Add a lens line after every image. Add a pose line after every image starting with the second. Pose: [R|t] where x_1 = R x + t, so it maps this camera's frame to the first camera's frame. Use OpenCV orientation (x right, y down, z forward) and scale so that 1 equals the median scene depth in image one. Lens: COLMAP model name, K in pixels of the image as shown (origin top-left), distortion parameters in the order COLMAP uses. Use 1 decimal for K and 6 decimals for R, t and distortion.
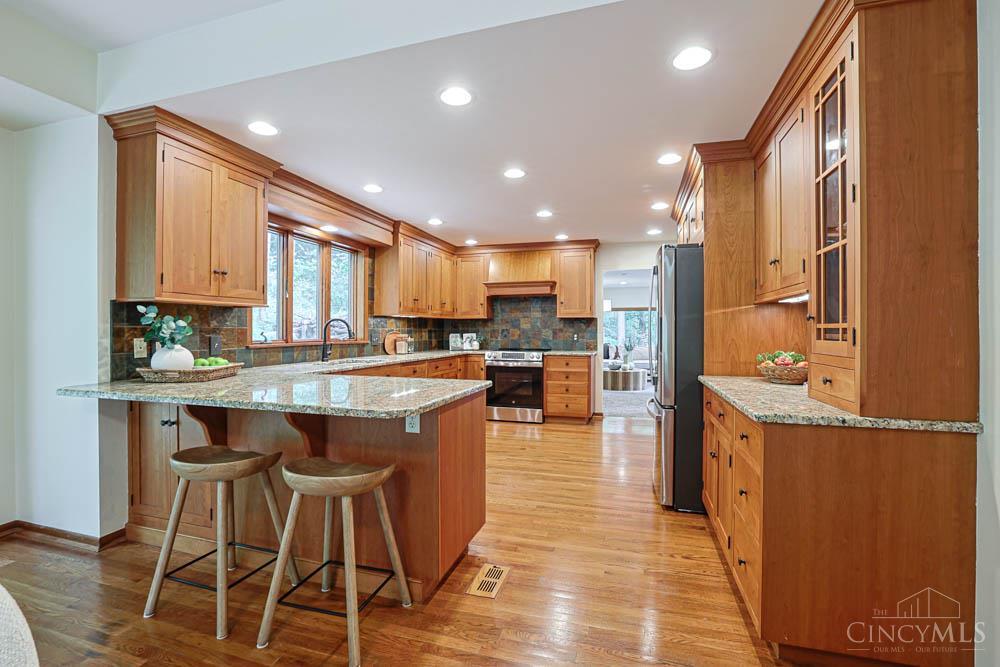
lens RADIAL K [[457.5, 0, 498.8], [0, 457.5, 325.6], [0, 0, 1]] dist [-0.043962, 0.012267]
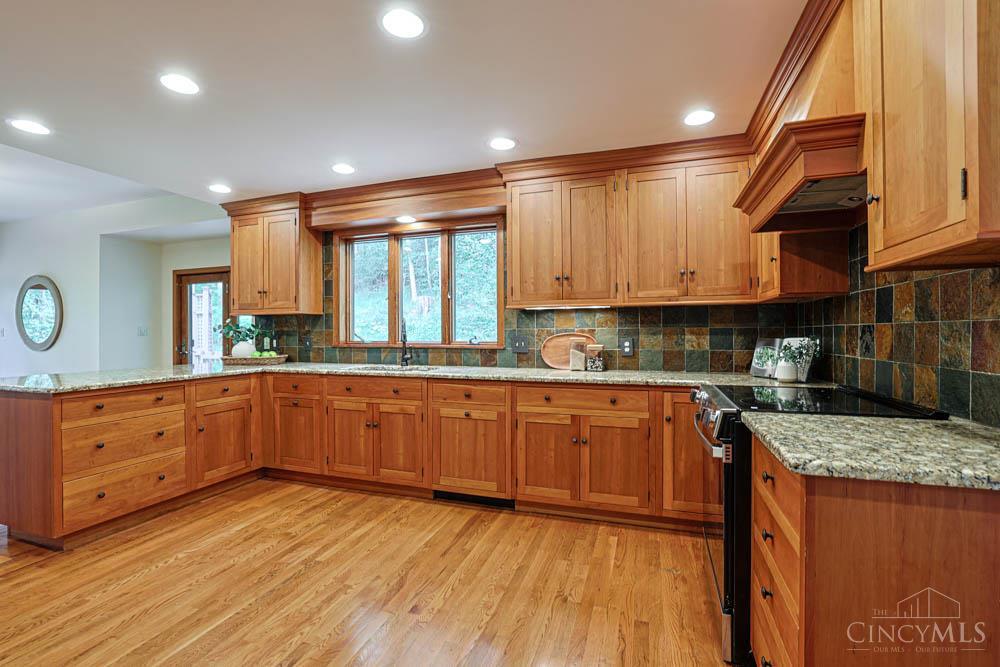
lens RADIAL K [[457.5, 0, 496.3], [0, 457.5, 329.7], [0, 0, 1]] dist [-0.043962, 0.012267]
pose [[-0.048271, -0.003905, -0.998827, 0.524467], [0.015662, 0.999866, -0.004666, 0.013369], [0.998711, -0.015869, -0.048203, 1.224638]]
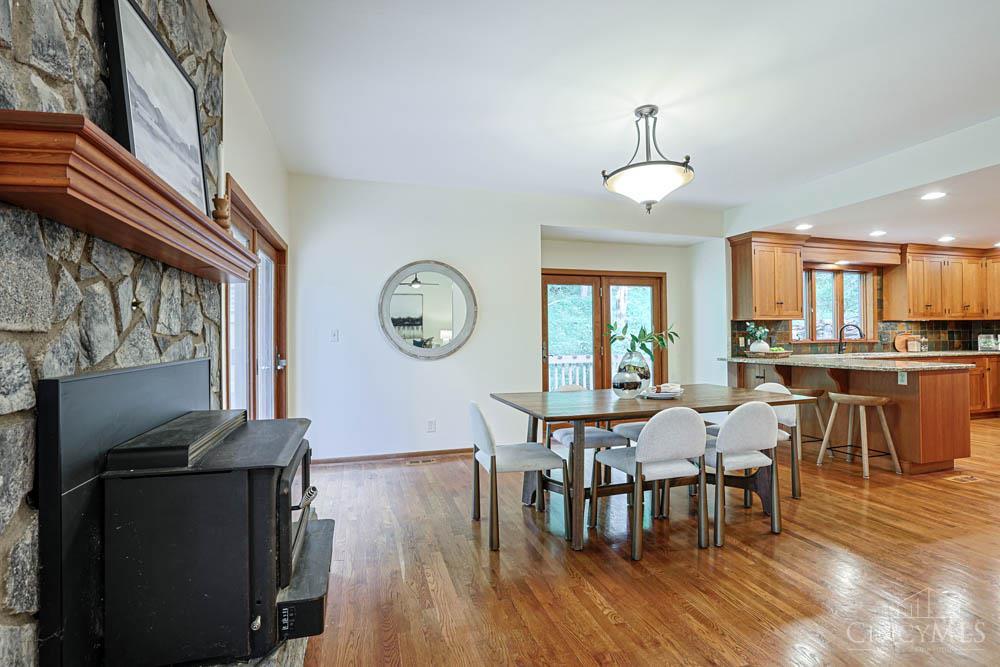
lens RADIAL K [[457.5, 0, 486.6], [0, 457.5, 332.7], [0, 0, 1]] dist [-0.043962, 0.012267]
pose [[0.532919, -0.009957, -0.846107, 0.225075], [0.017531, 0.999846, -0.000724, -0.007993], [0.845984, -0.014447, 0.533012, -0.721834]]
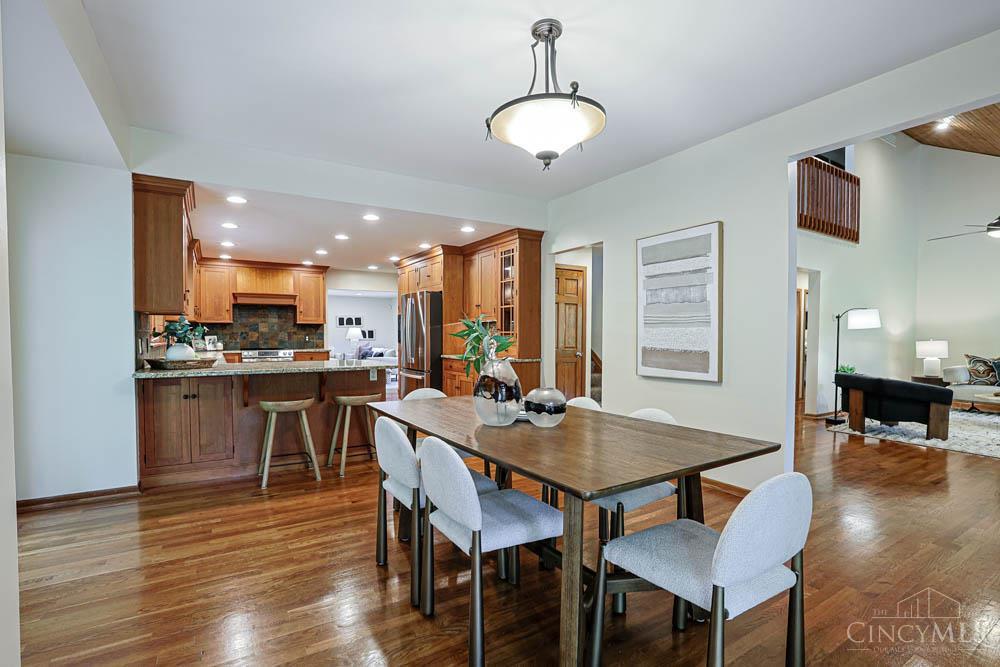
lens RADIAL K [[457.5, 0, 502.3], [0, 457.5, 348.3], [0, 0, 1]] dist [-0.043962, 0.012267]
pose [[0.663785, -0.024648, 0.747517, -0.676578], [-0.009163, 0.999114, 0.041081, -0.007459], [-0.747867, -0.034119, 0.662971, -0.438895]]
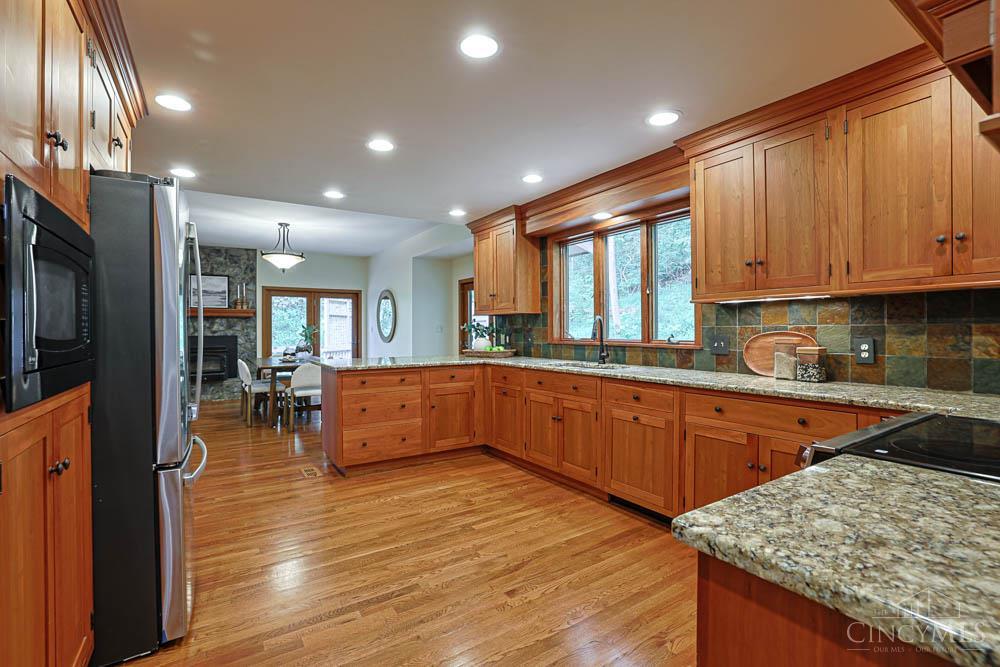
lens RADIAL K [[457.5, 0, 492.6], [0, 457.5, 329.9], [0, 0, 1]] dist [-0.043962, 0.012267]
pose [[-0.656392, 0.001773, -0.754418, 0.446637], [0.011672, 0.999901, -0.007805, 0.015623], [0.754330, -0.013929, -0.656348, 1.428683]]
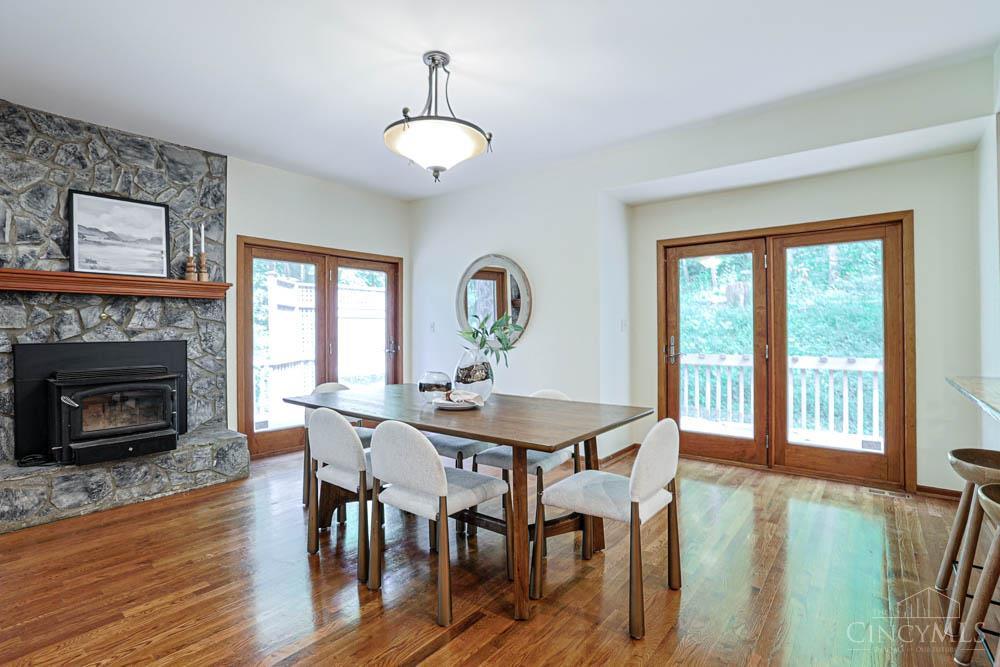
lens RADIAL K [[457.5, 0, 488.3], [0, 457.5, 327.5], [0, 0, 1]] dist [-0.043962, 0.012267]
pose [[-0.374740, -0.000029, -0.927130, 0.287277], [0.019292, 0.999783, -0.007829, 0.005844], [0.926929, -0.020820, -0.374658, 0.175840]]
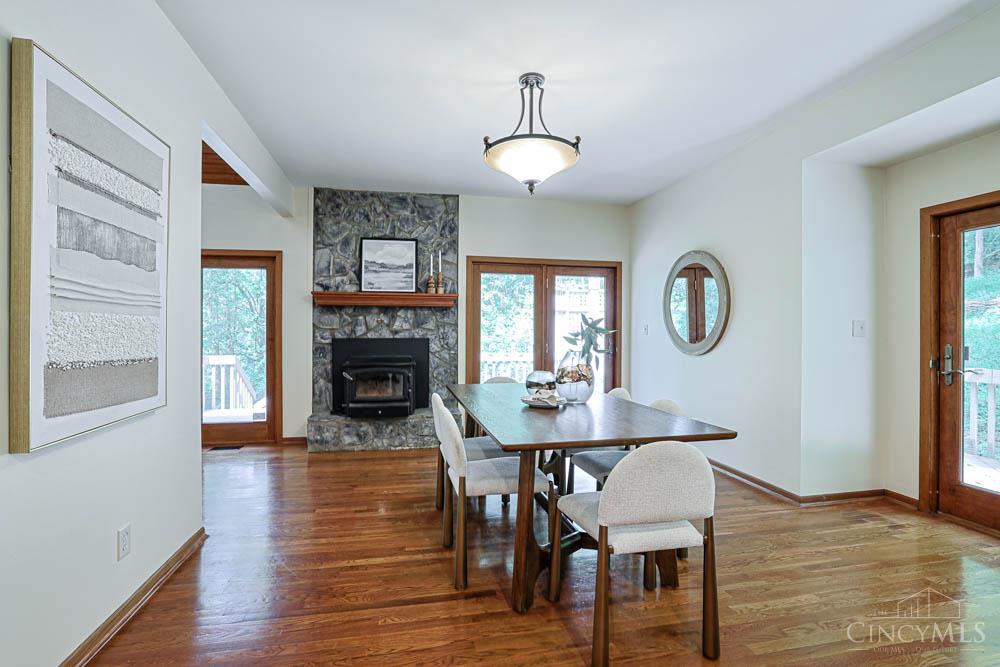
lens RADIAL K [[457.5, 0, 500.3], [0, 457.5, 327.5], [0, 0, 1]] dist [-0.043962, 0.012267]
pose [[-0.877721, -0.007290, -0.479116, 0.103642], [0.001201, 0.999848, -0.017414, 0.005406], [0.479170, -0.015860, -0.877579, 0.440983]]
